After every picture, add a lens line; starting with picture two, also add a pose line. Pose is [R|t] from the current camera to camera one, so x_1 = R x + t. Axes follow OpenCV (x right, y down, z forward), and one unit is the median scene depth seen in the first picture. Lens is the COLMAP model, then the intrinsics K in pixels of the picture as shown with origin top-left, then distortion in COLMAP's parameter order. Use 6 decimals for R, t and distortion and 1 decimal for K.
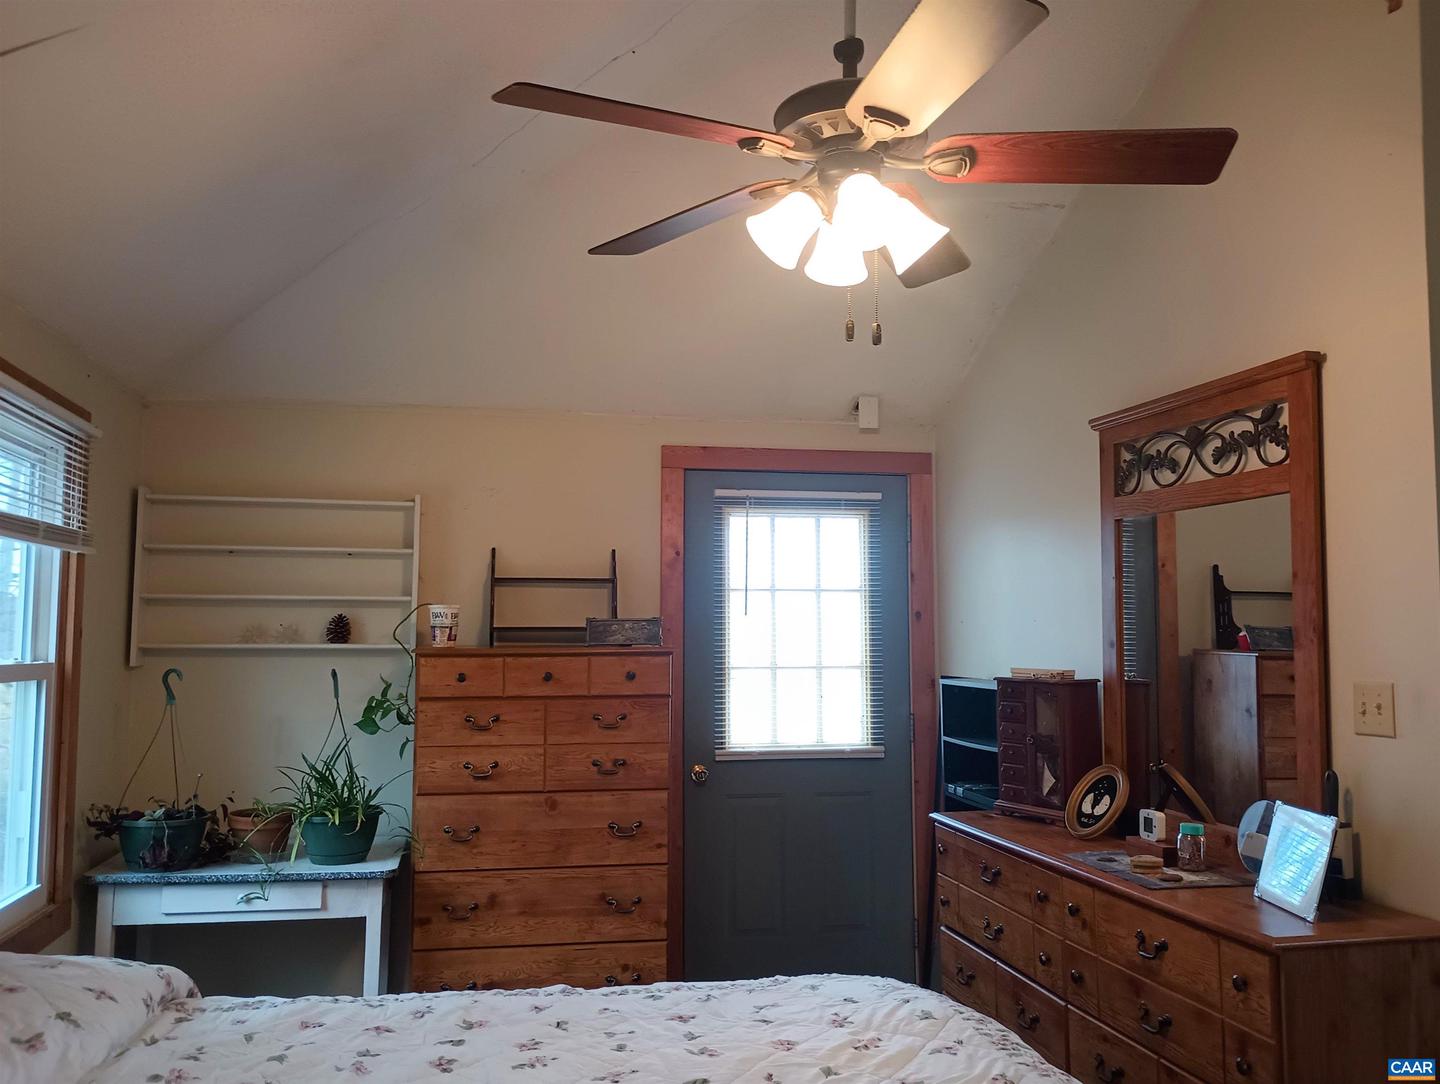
lens RADIAL K [[1205.4, 0, 694.7], [0, 1205.4, 545.0], [0, 0, 1]] dist [0.049312, -0.060284]
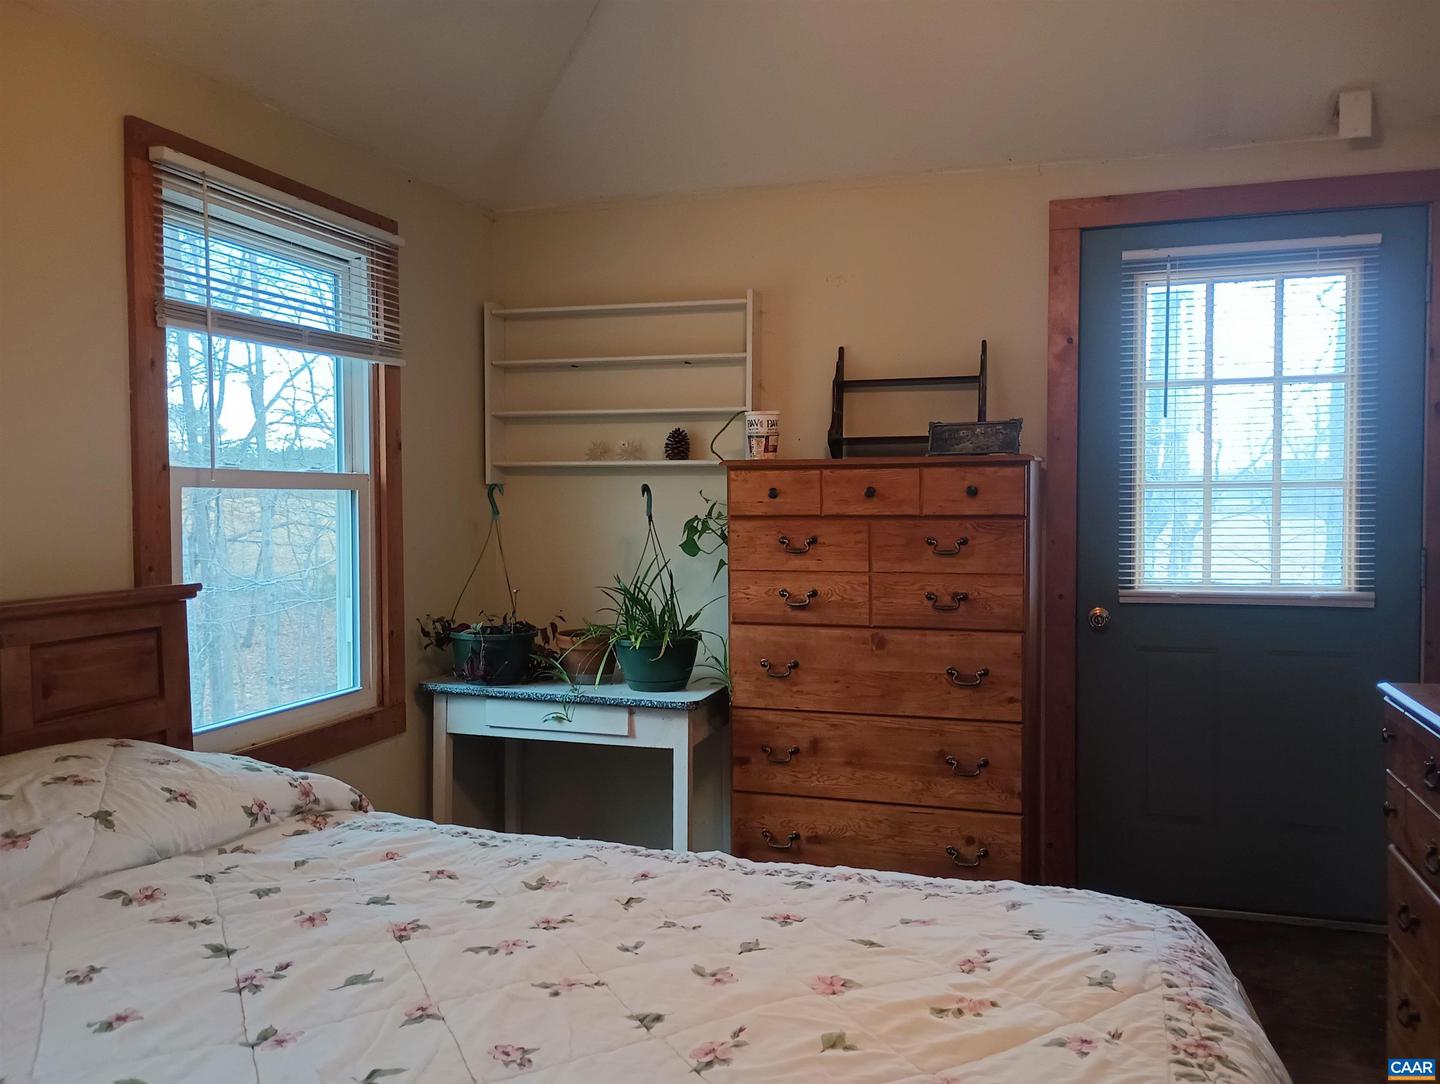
lens RADIAL K [[1197.0, 0, 699.9], [0, 1197.0, 536.6], [0, 0, 1]] dist [0.064795, -0.087471]
pose [[0.880770, 0.011574, -0.473403, 0.168093], [0.042621, 0.993706, 0.103591, 0.048815], [0.471623, -0.111417, 0.874733, 0.214702]]
